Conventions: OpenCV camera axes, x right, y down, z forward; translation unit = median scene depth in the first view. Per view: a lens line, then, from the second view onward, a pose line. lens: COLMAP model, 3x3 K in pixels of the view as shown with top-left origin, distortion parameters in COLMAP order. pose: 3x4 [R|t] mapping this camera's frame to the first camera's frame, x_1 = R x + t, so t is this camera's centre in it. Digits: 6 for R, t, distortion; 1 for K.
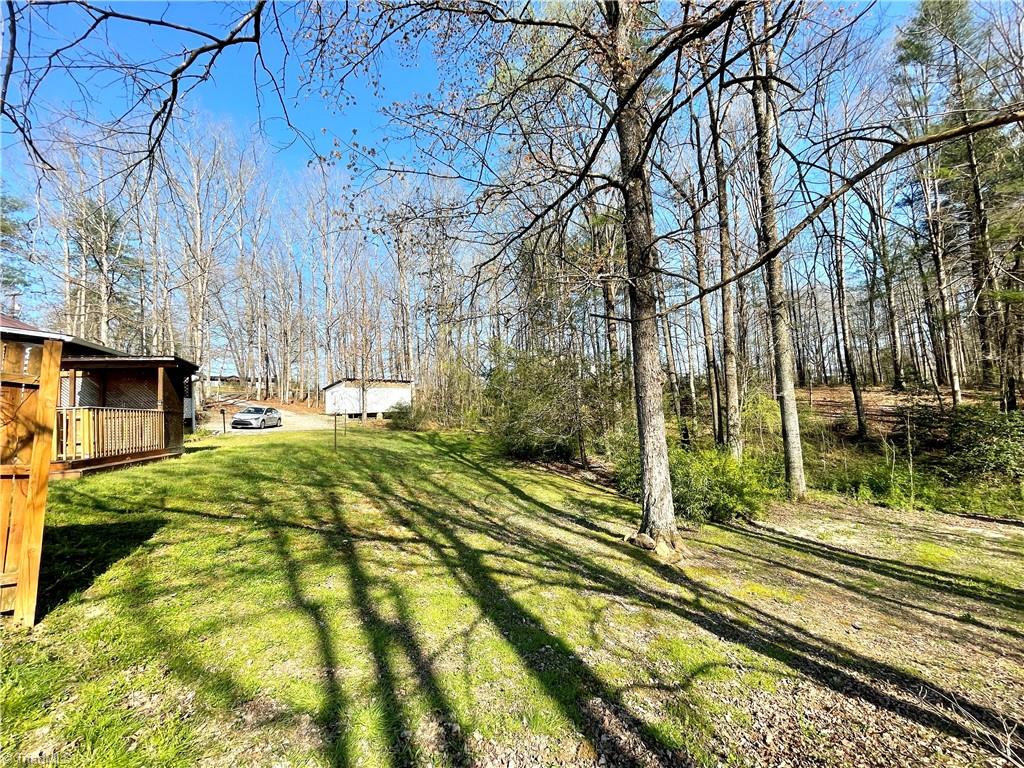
lens RADIAL K [[414.8, 0, 508.8], [0, 414.8, 380.9], [0, 0, 1]] dist [-0.004026, -0.000262]
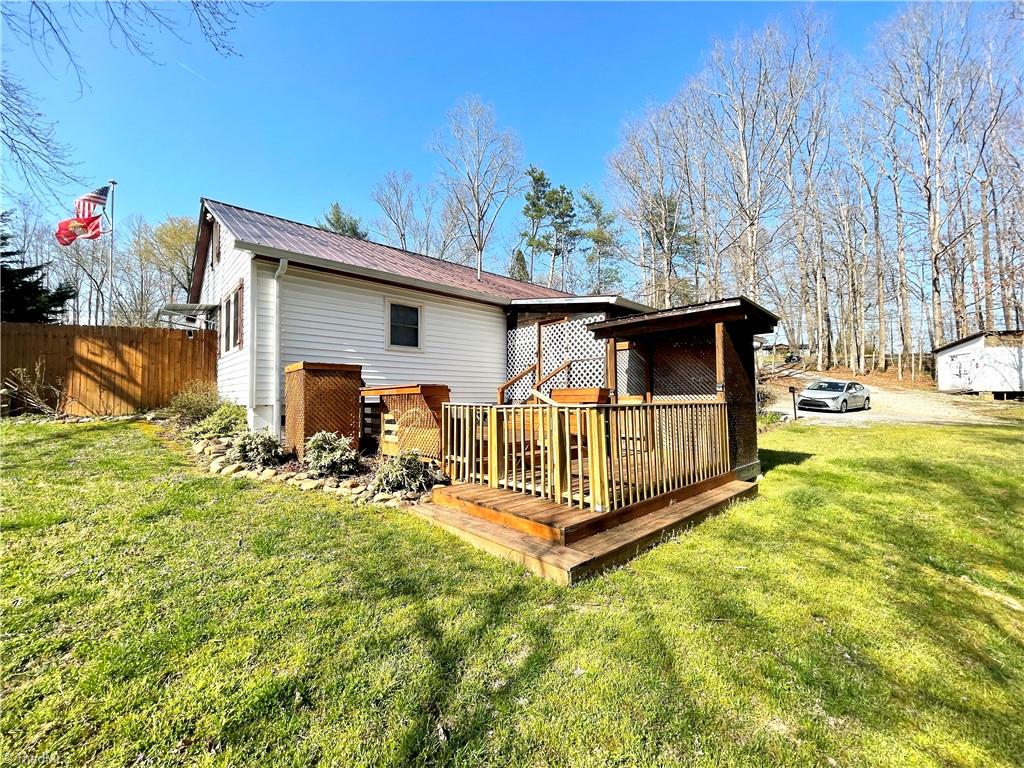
lens RADIAL K [[414.8, 0, 508.8], [0, 414.8, 380.9], [0, 0, 1]] dist [-0.004026, -0.000262]
pose [[0.397318, 0.011504, -0.917609, -0.176430], [0.057356, 0.997655, 0.037342, 0.003014], [0.915887, -0.067467, 0.395726, 0.206081]]
